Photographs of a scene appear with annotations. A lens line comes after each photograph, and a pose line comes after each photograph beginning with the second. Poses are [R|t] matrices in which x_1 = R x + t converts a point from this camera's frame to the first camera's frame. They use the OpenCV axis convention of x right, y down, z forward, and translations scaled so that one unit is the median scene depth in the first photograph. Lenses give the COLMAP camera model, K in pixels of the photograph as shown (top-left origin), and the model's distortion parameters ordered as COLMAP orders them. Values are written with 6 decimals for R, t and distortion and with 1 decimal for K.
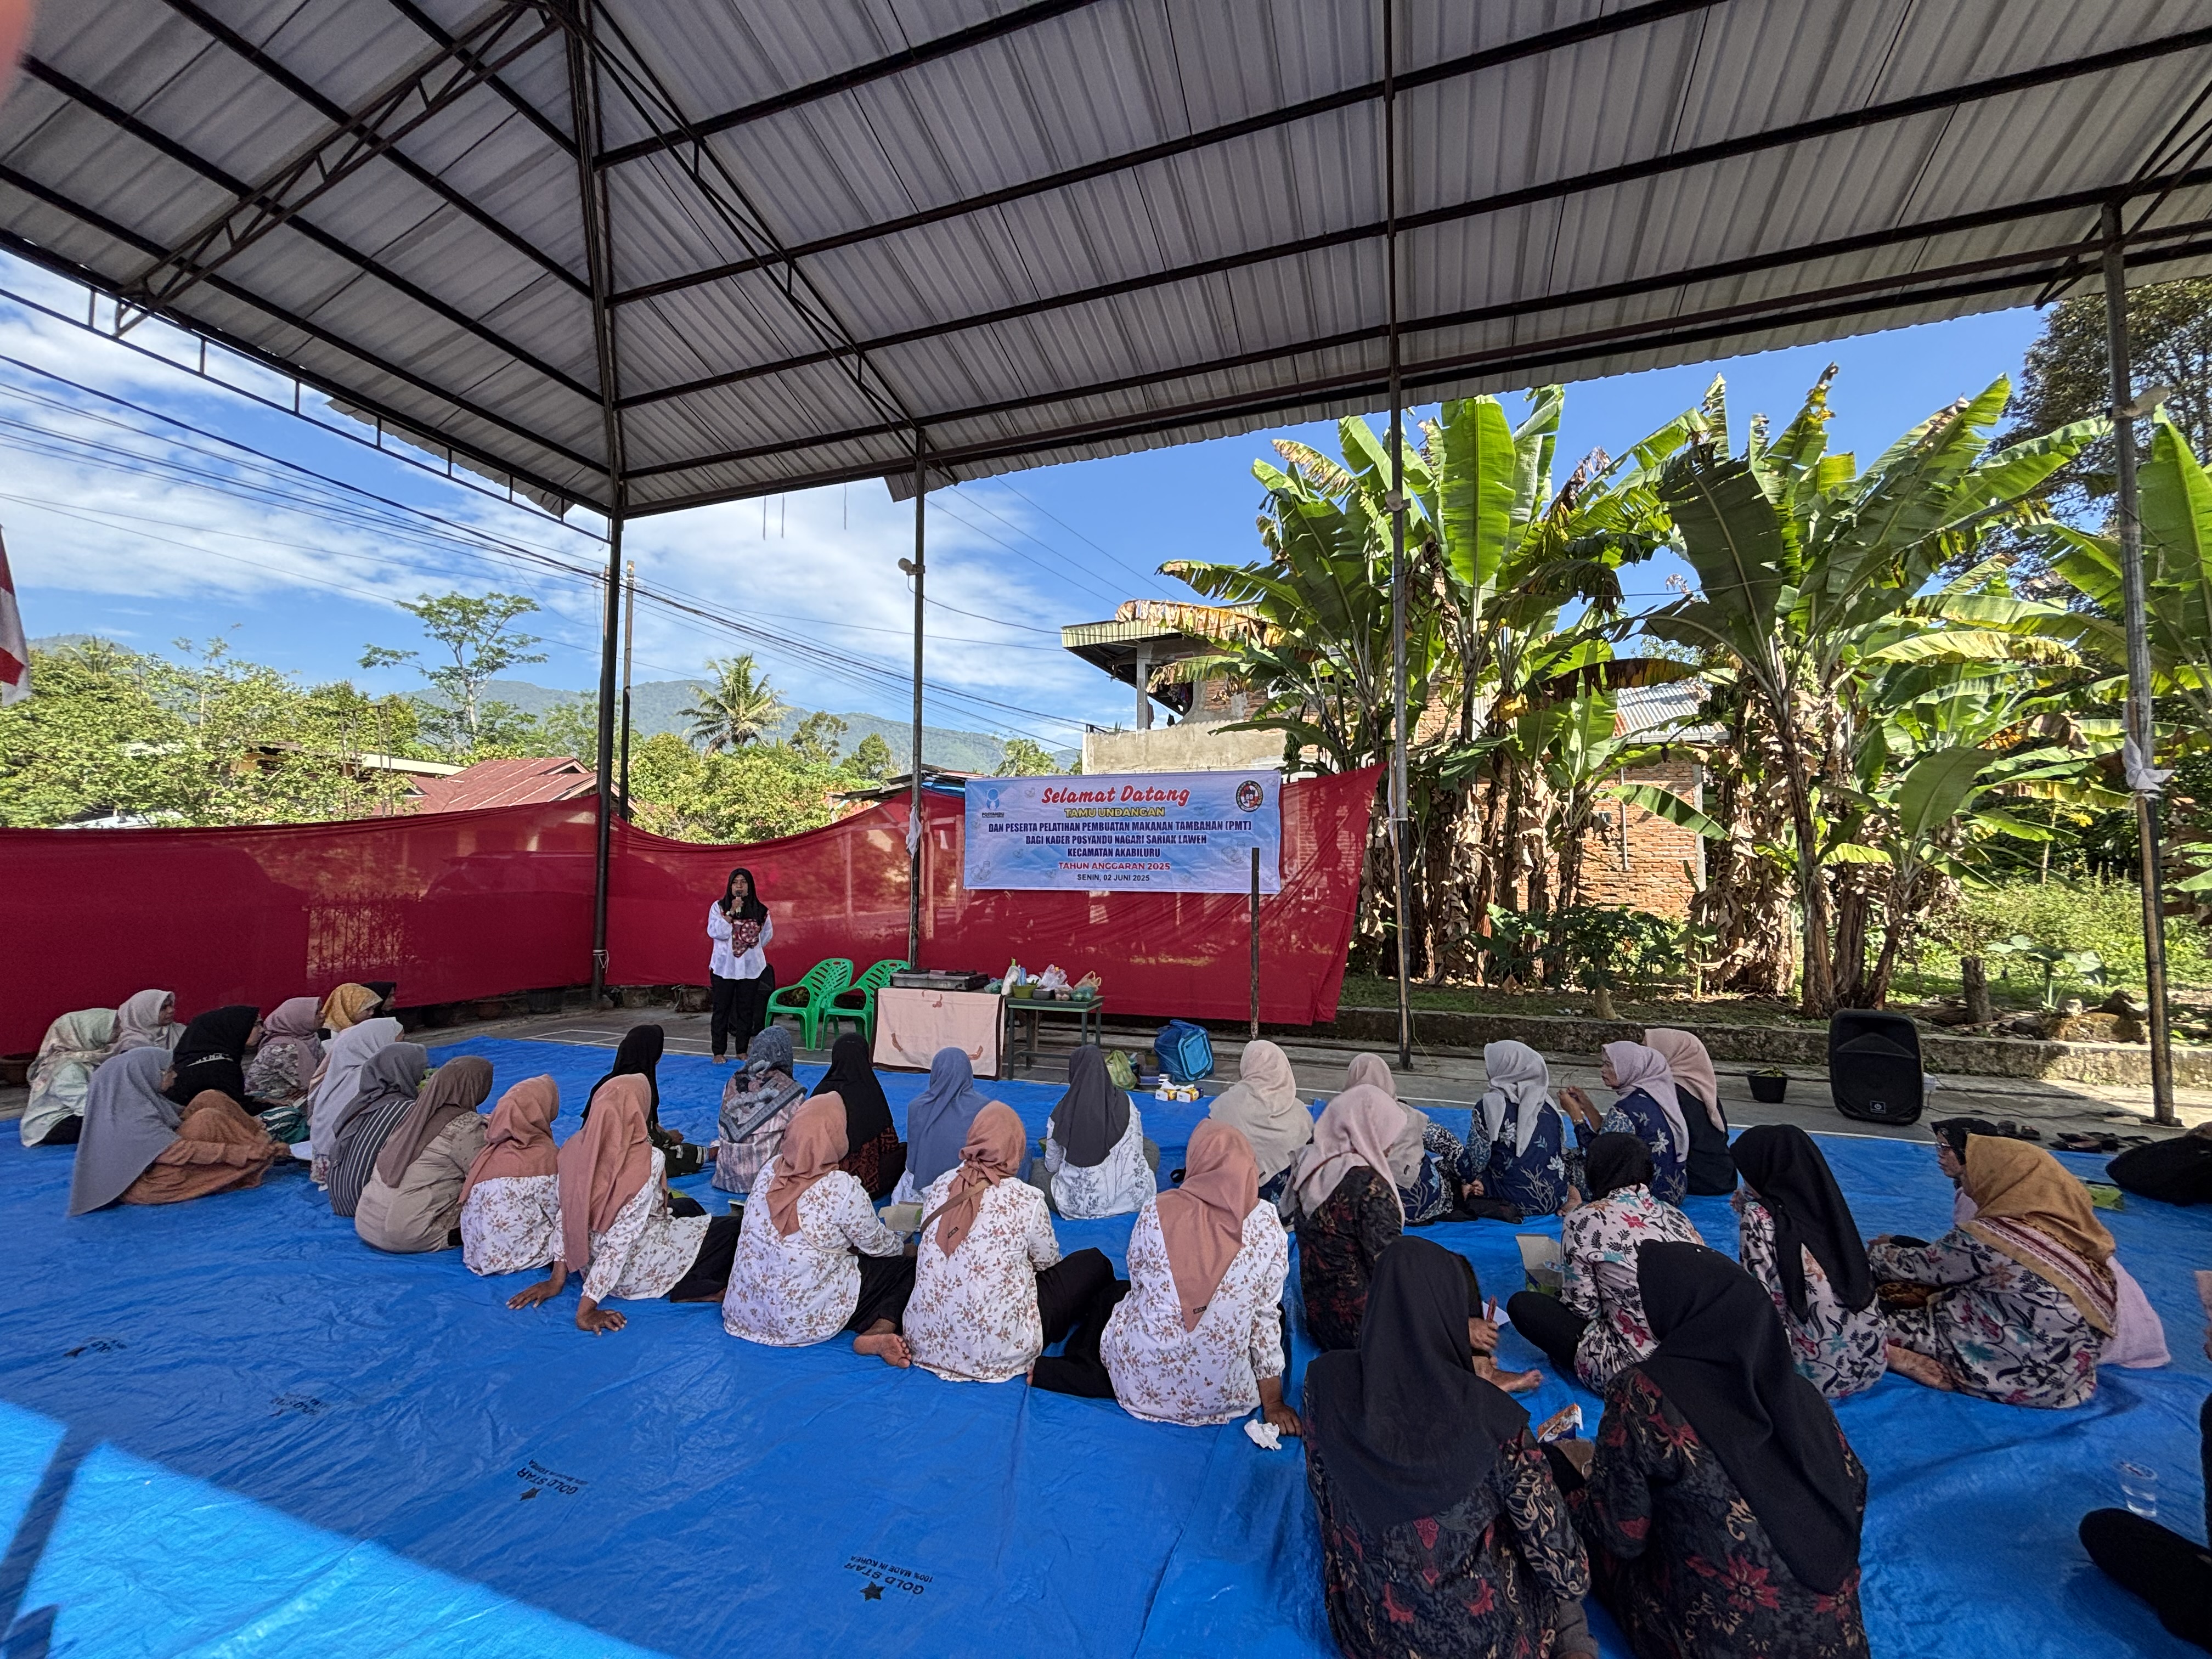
lens RADIAL K [[891.4, 0, 1106.0], [0, 891.4, 829.5], [0, 0, 1]] dist [0.008207, 0.000607]
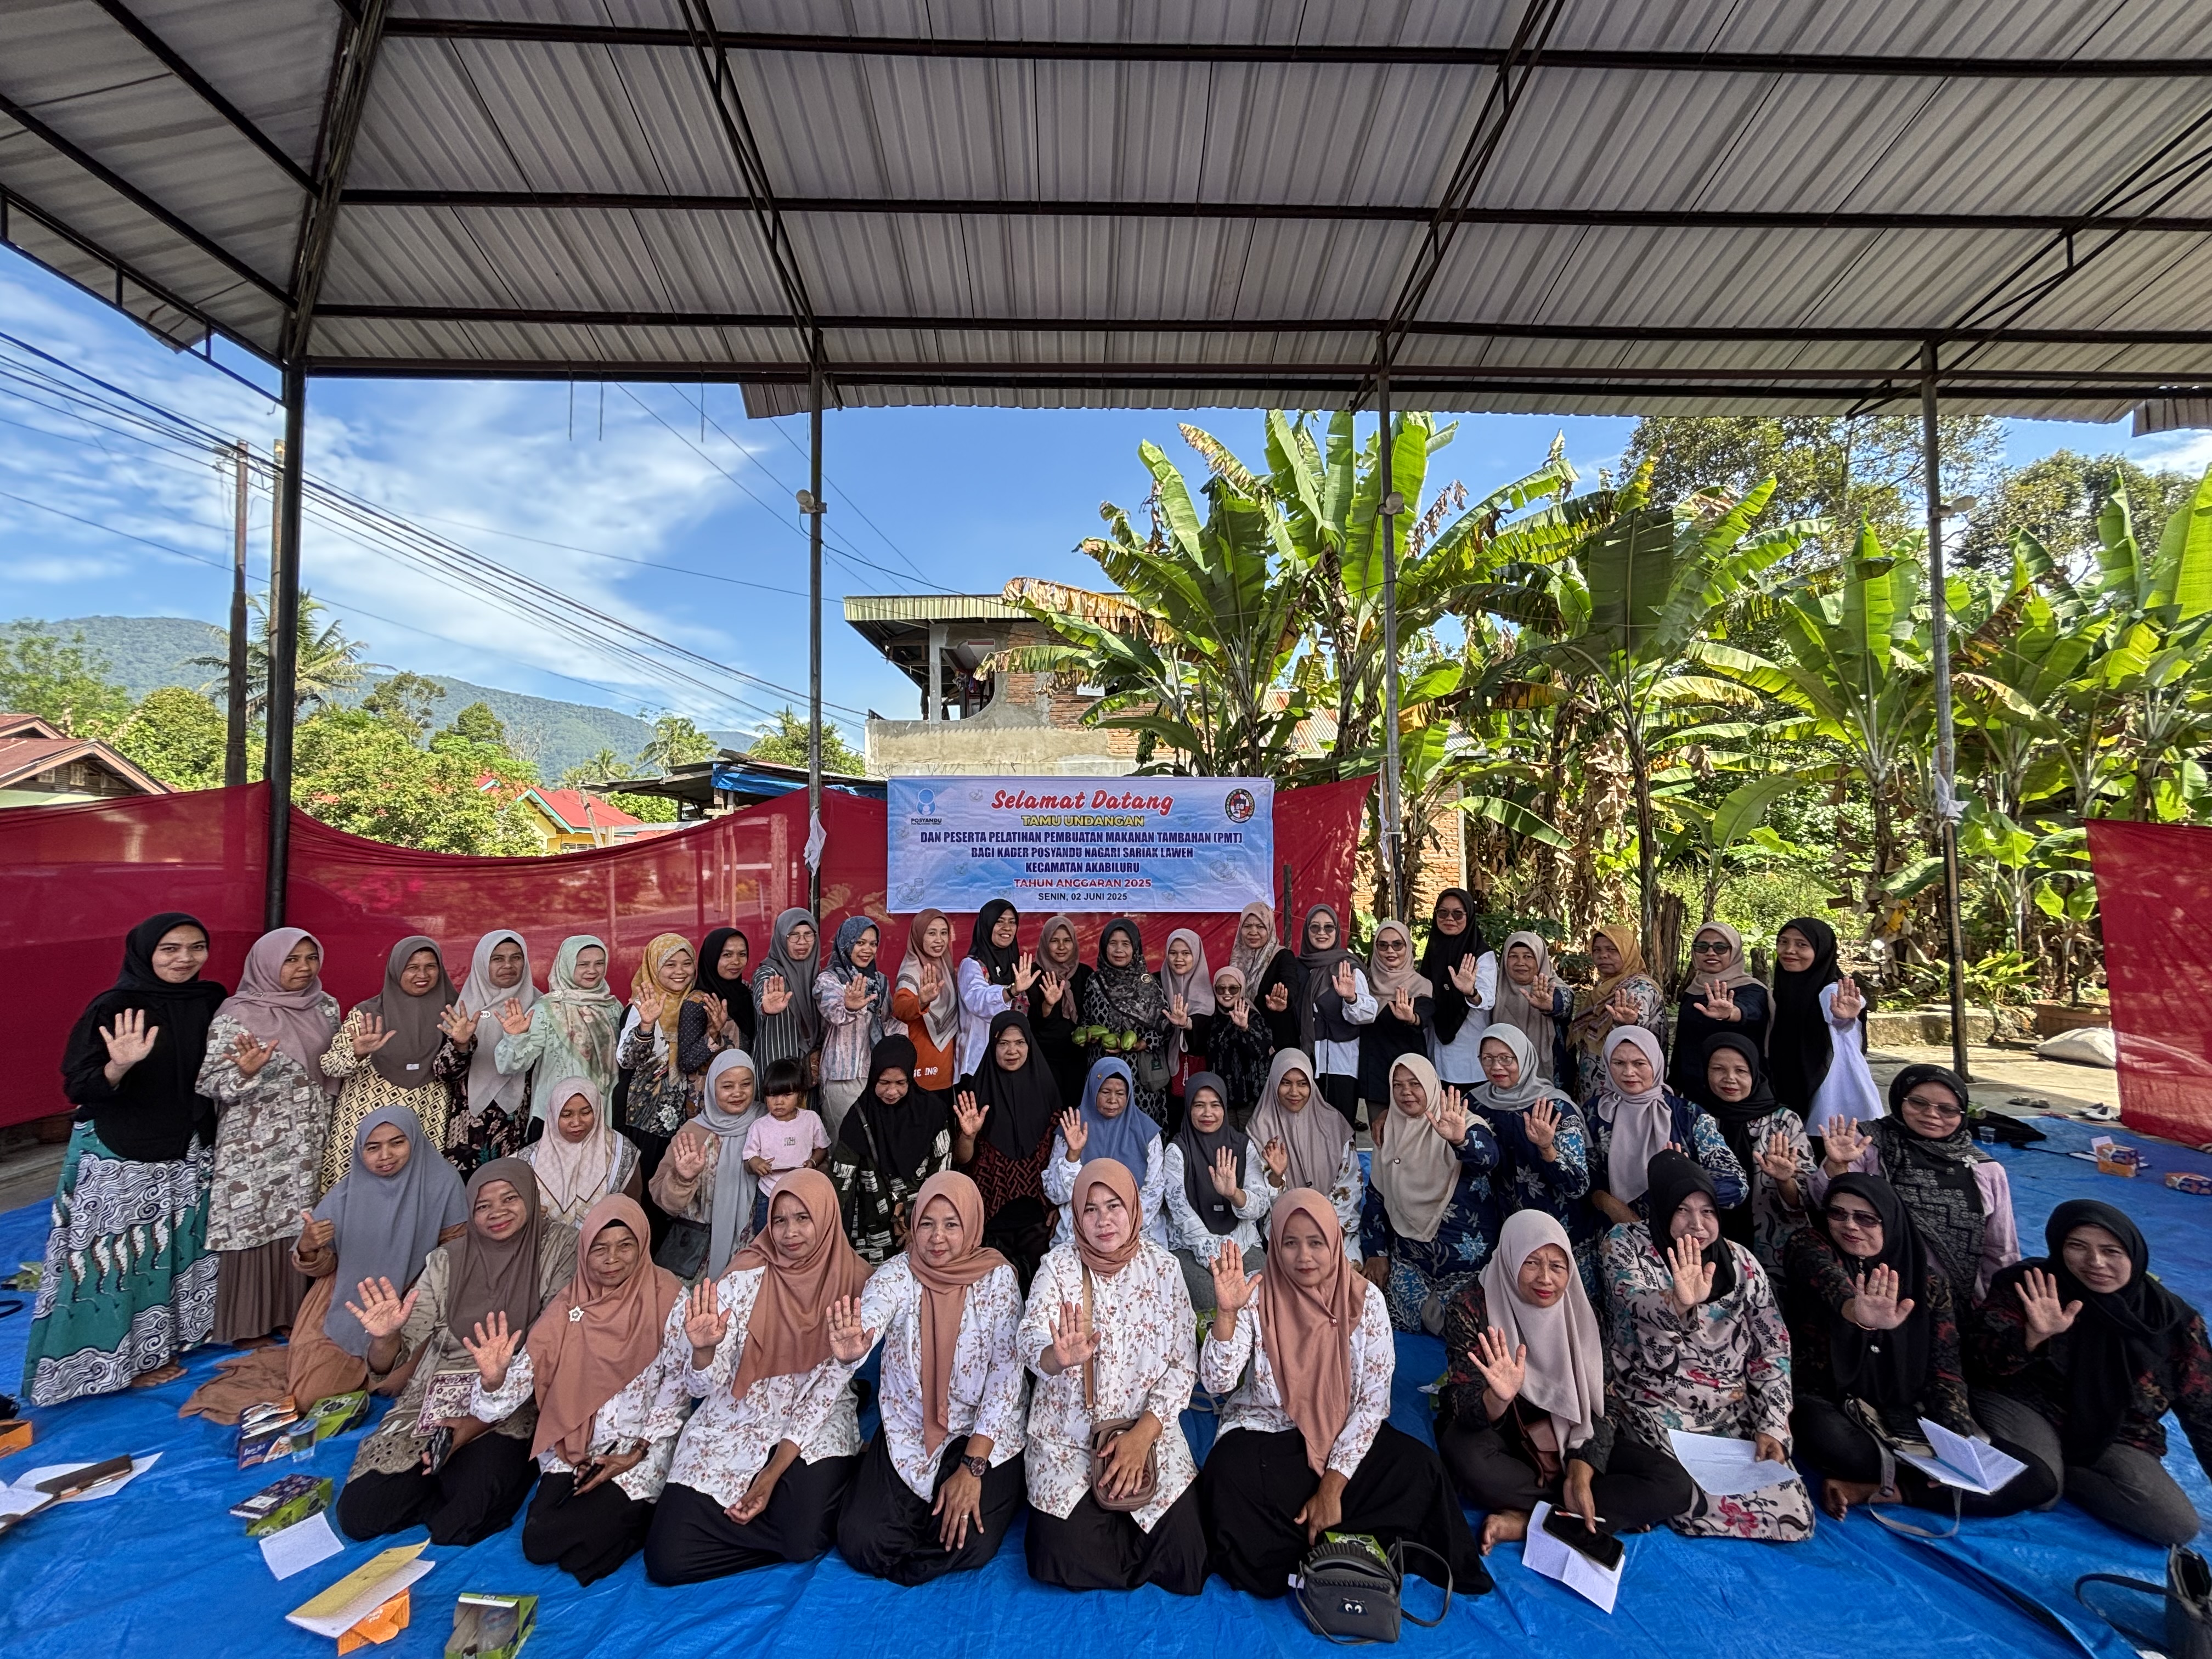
lens RADIAL K [[891.4, 0, 1106.0], [0, 891.4, 829.5], [0, 0, 1]] dist [0.008207, 0.000607]
pose [[0.932433, 0.006846, 0.361278, -0.263030], [-0.009838, 0.999931, 0.006444, -0.015478], [-0.361209, -0.009563, 0.932436, 0.173640]]
